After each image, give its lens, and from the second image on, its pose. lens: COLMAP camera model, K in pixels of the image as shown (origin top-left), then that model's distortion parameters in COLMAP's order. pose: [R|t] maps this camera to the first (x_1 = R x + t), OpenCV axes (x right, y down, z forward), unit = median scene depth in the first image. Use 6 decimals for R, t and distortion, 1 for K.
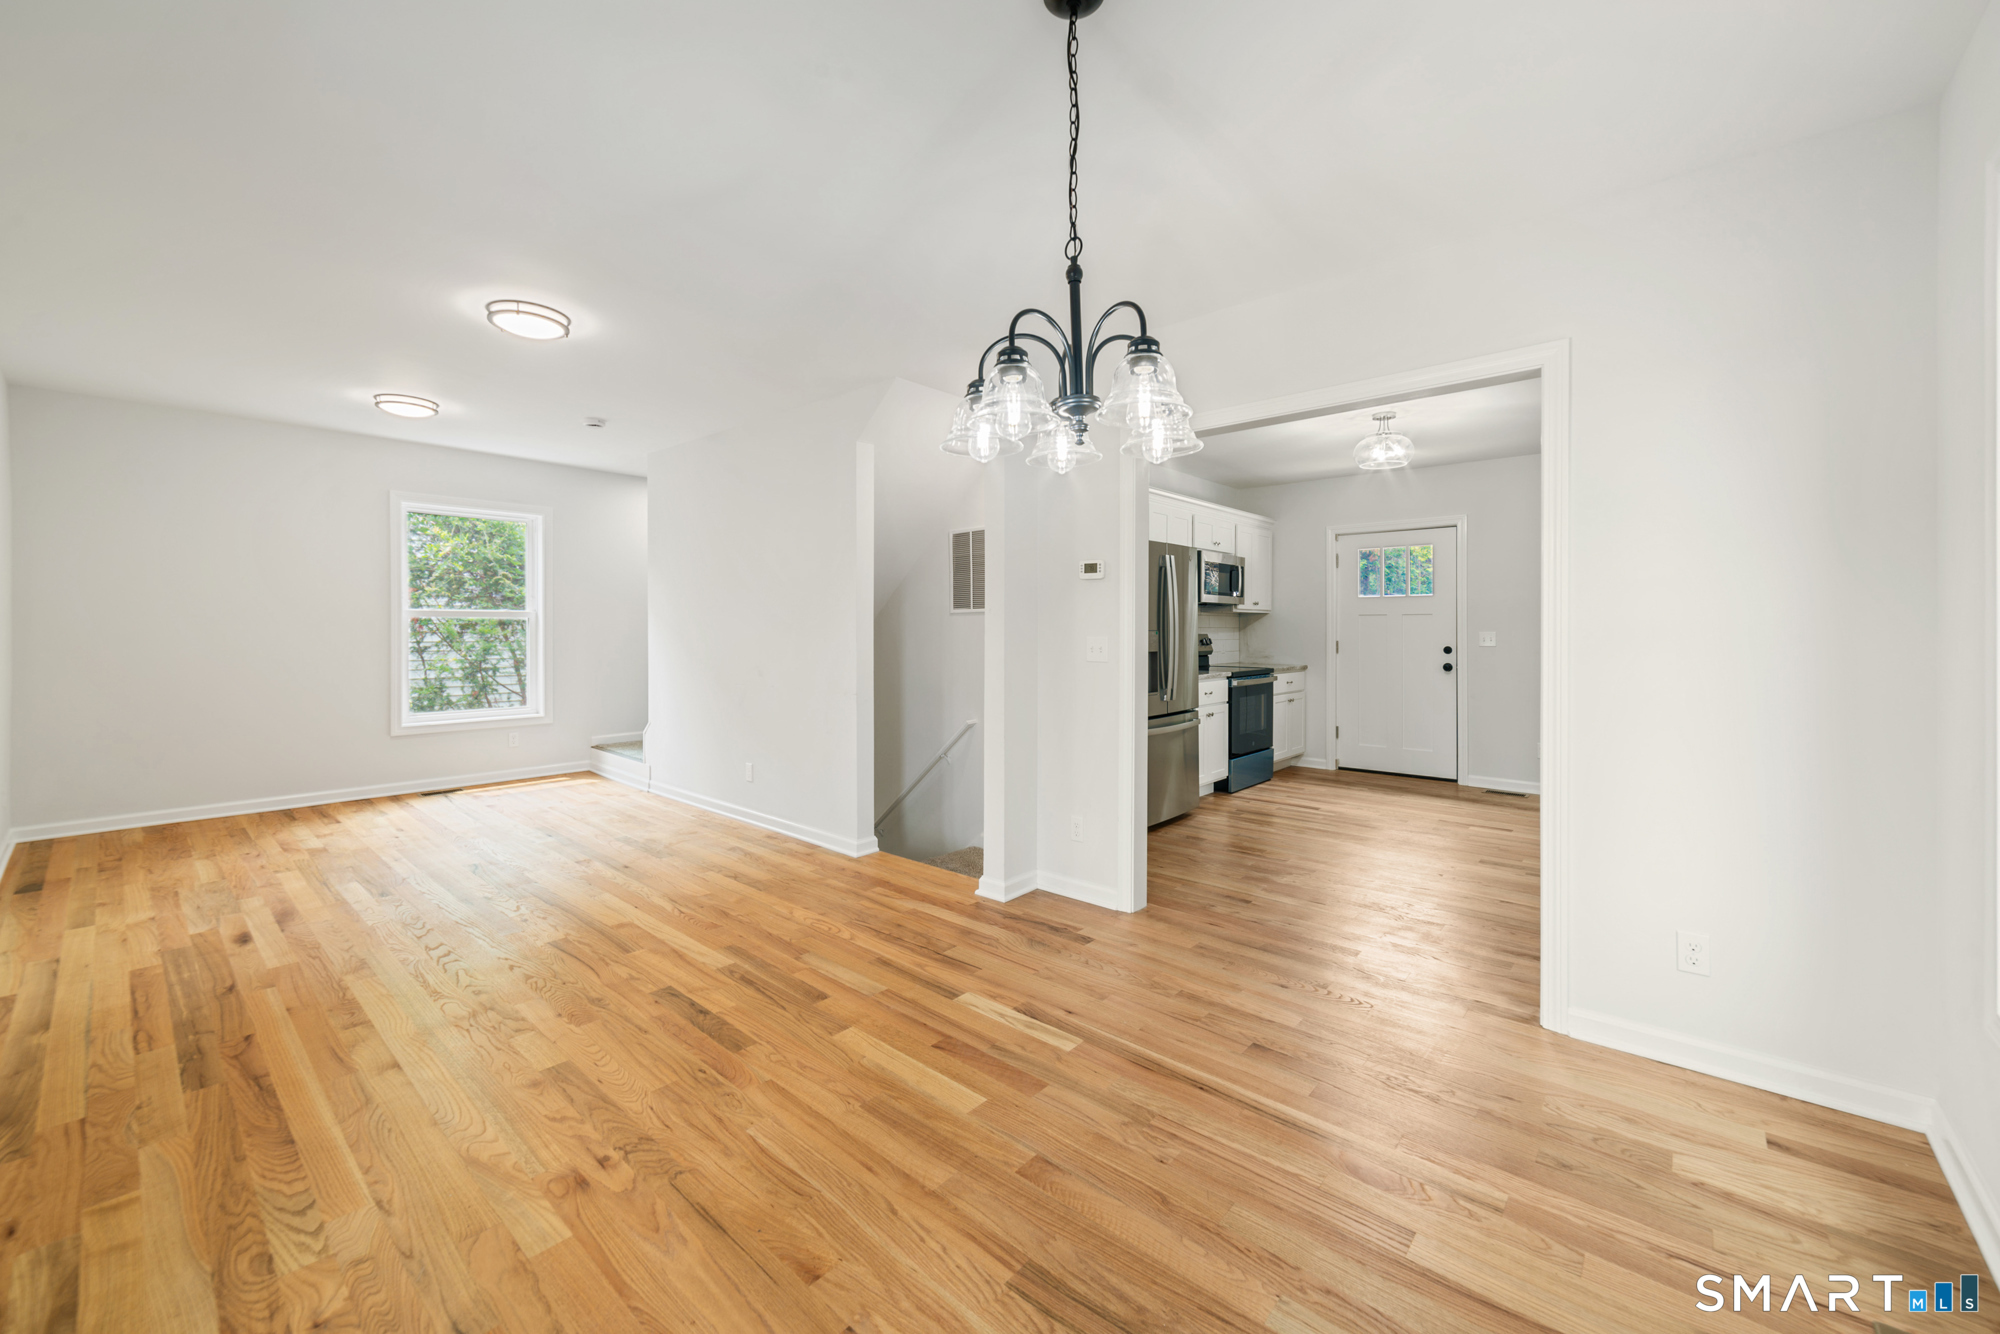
lens RADIAL K [[782.0, 0, 995.6], [0, 782.0, 632.0], [0, 0, 1]] dist [-0.000489, 0.000309]
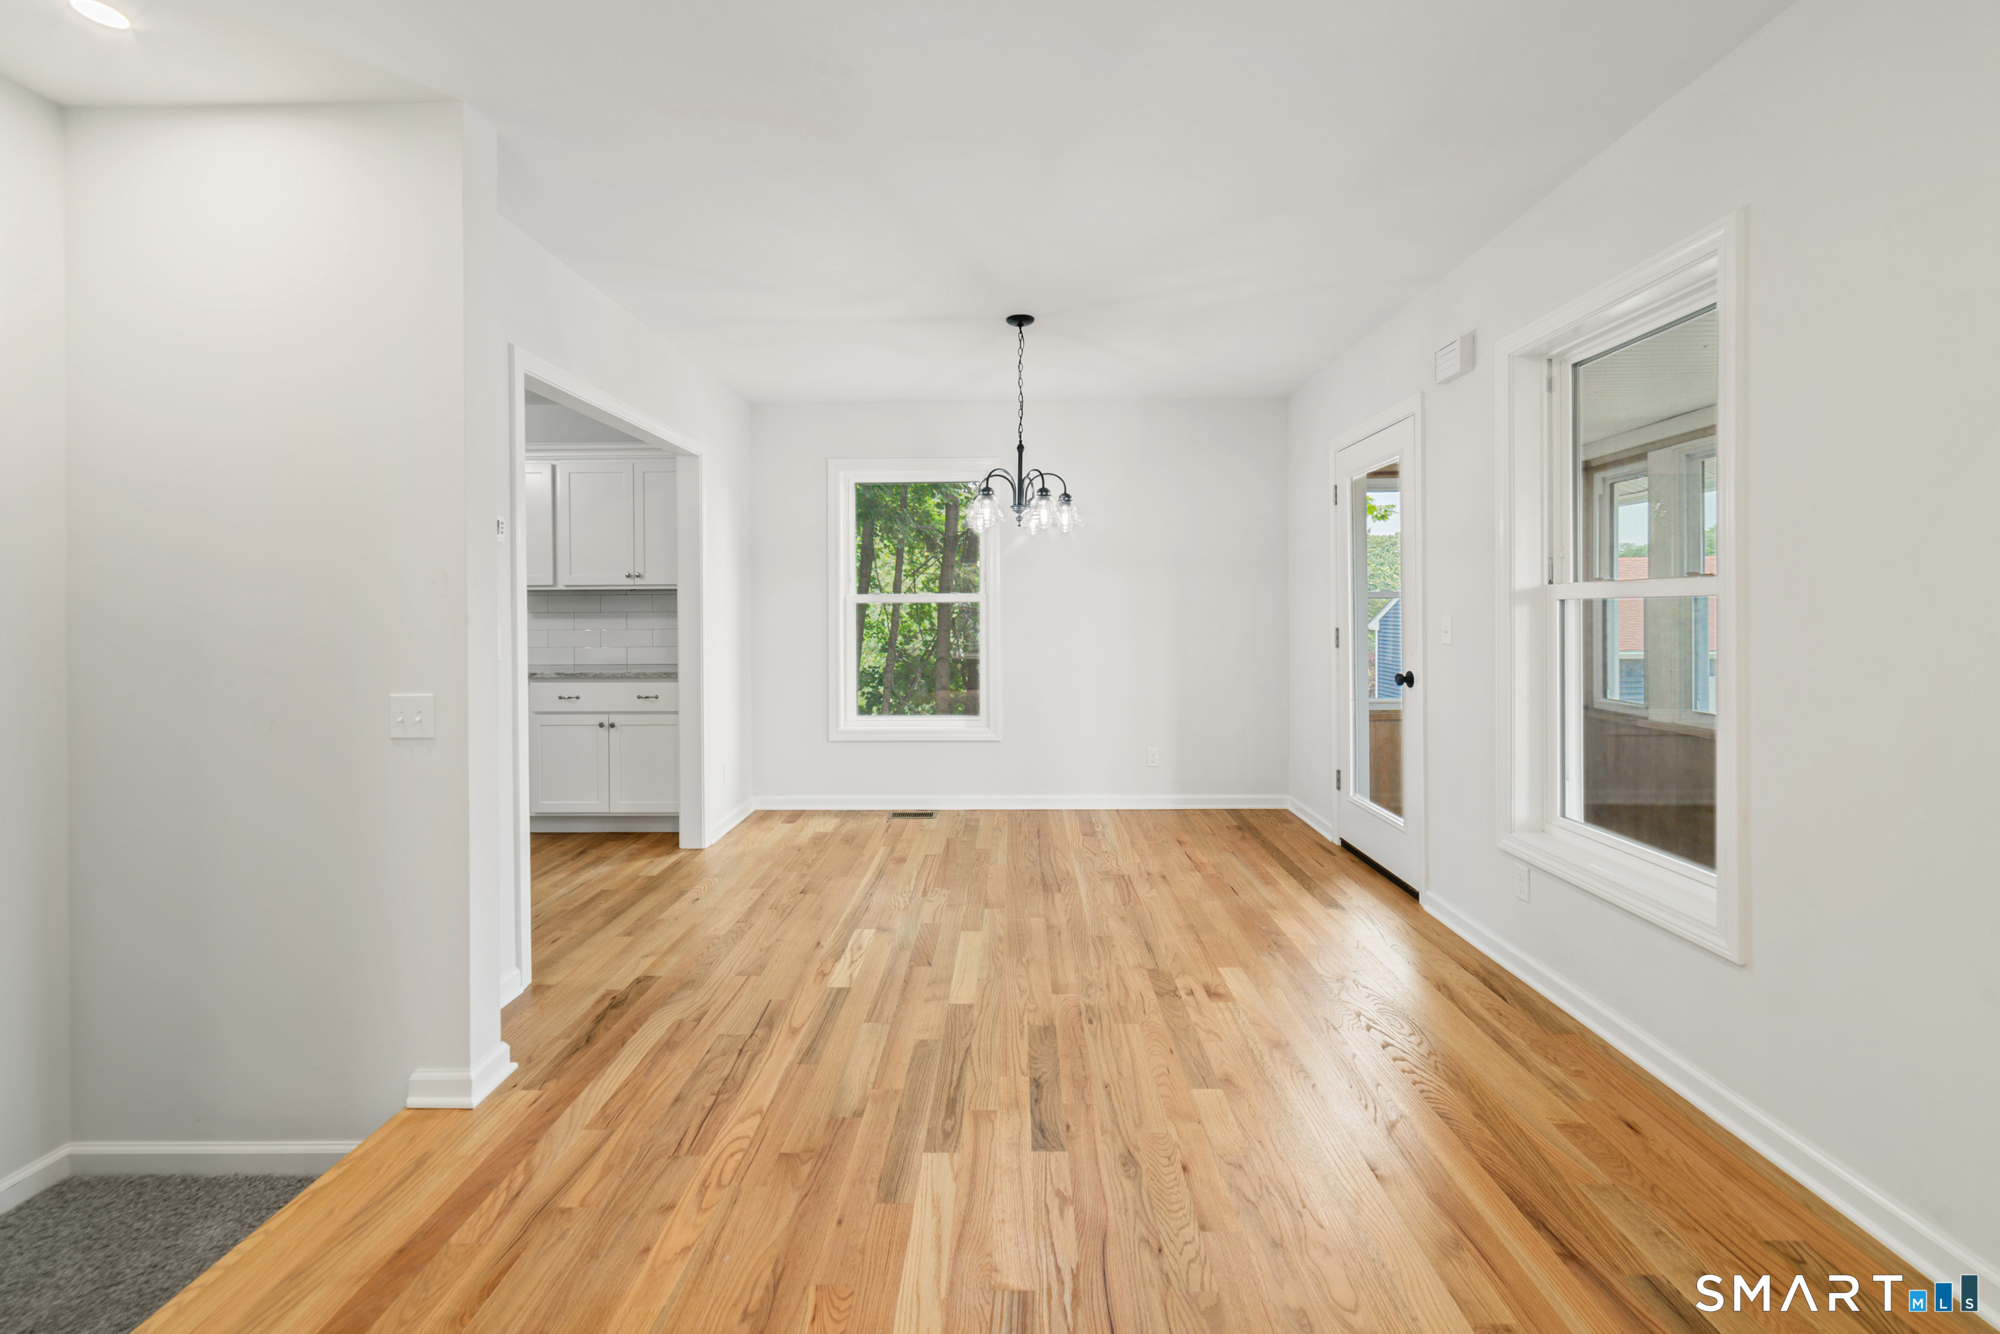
lens RADIAL K [[790.4, 0, 1002.8], [0, 790.4, 616.8], [0, 0, 1]] dist [0.000934, -0.000063]
pose [[-0.649807, -0.002992, 0.760093, -0.819240], [0.005360, 0.999949, 0.008518, -0.004996], [-0.760080, 0.009609, -0.649758, 1.309541]]
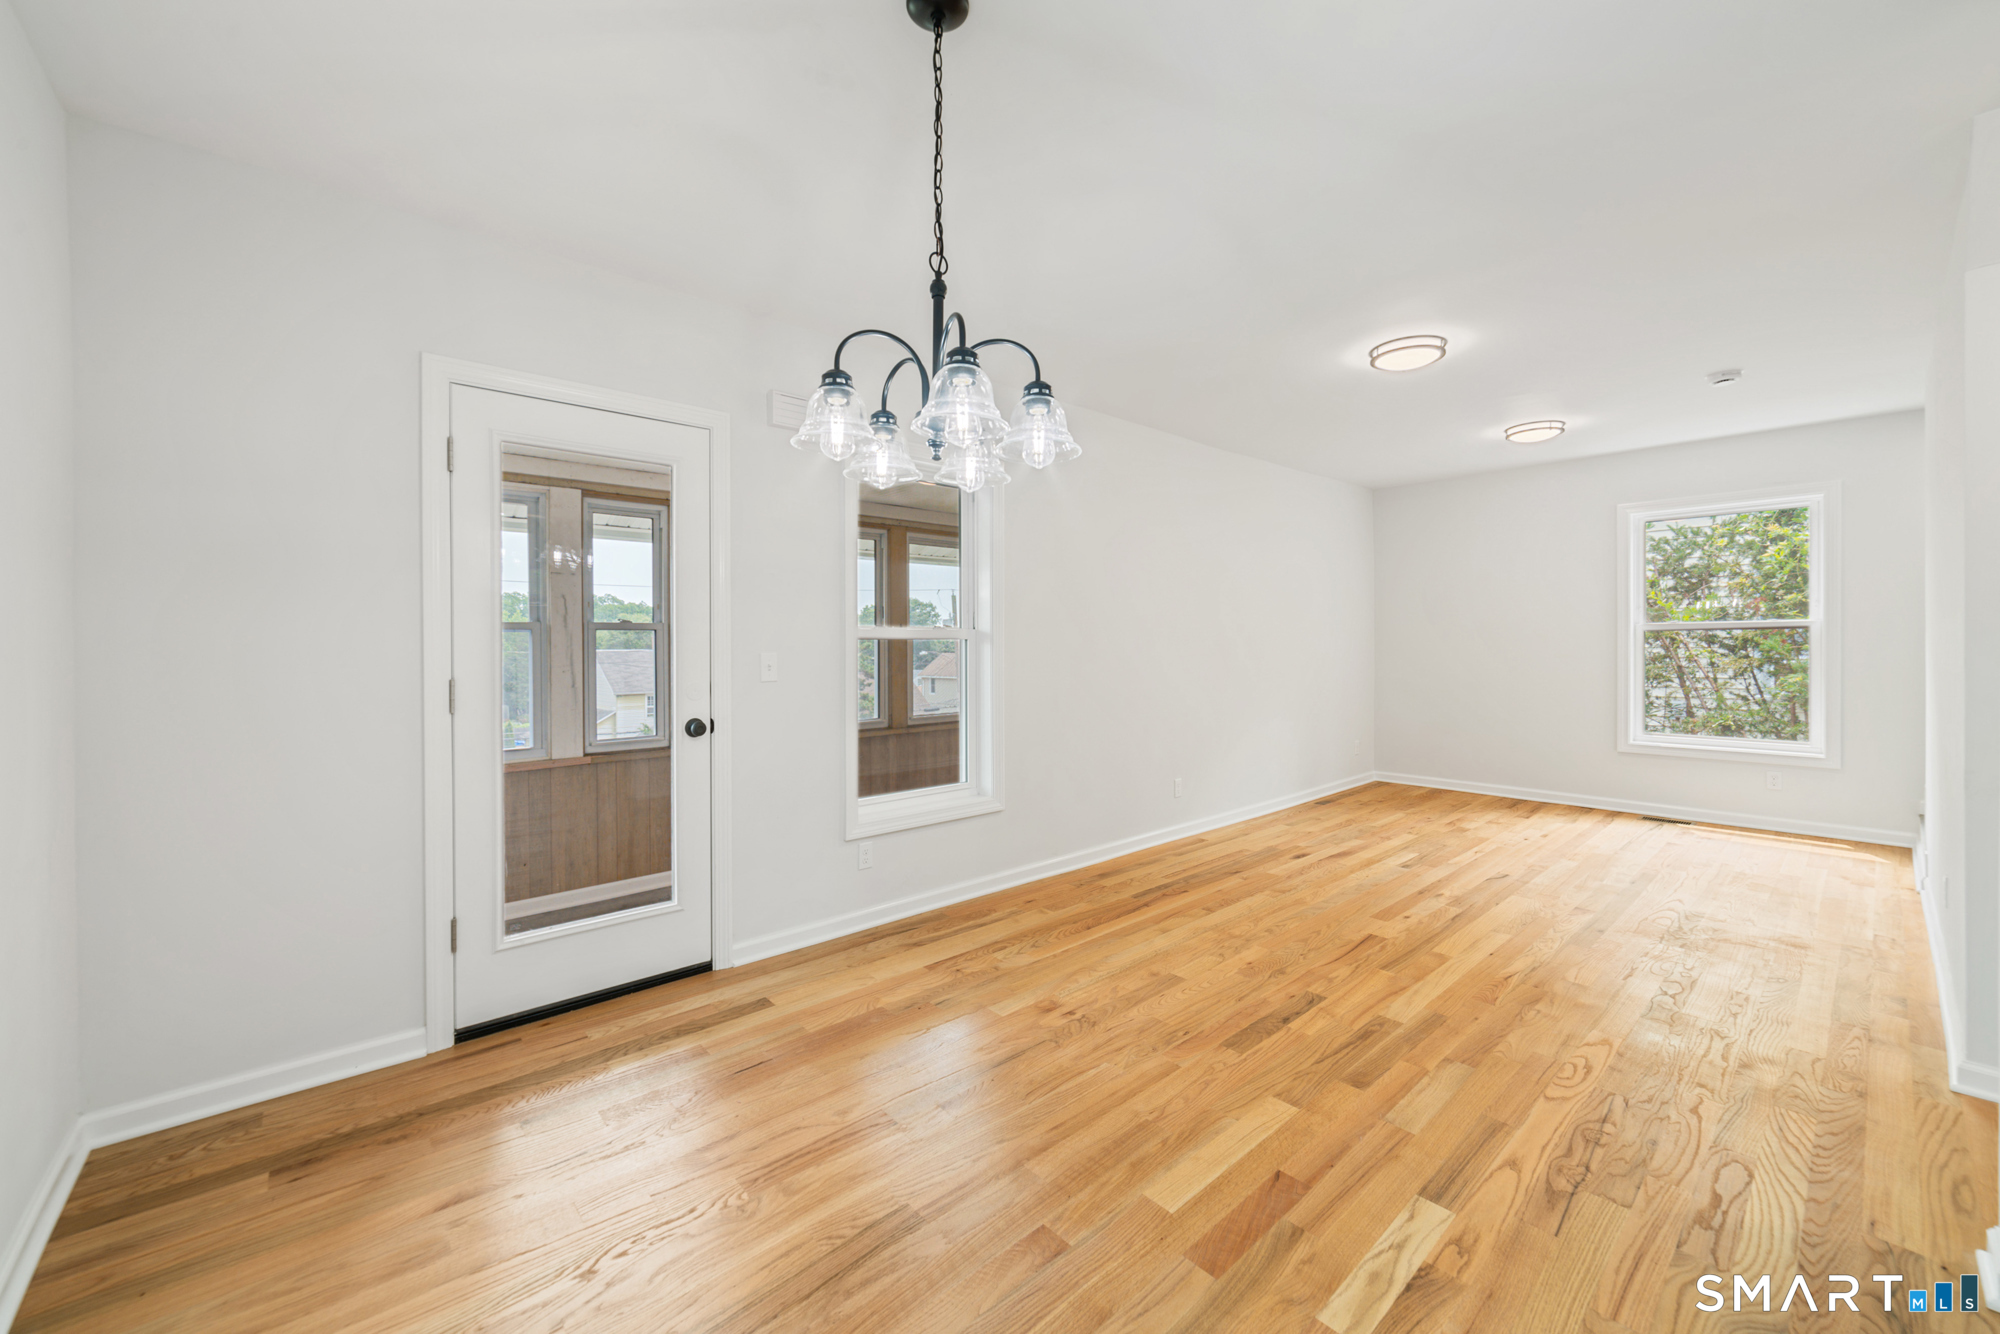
lens RADIAL K [[771.7, 0, 995.9], [0, 771.7, 654.8], [0, 0, 1]] dist [-0.000048, 0.000093]
pose [[-0.126841, 0.008690, -0.991885, 0.564020], [0.002849, 0.999961, 0.008397, -0.000661], [0.991919, -0.001761, -0.126861, 0.633707]]
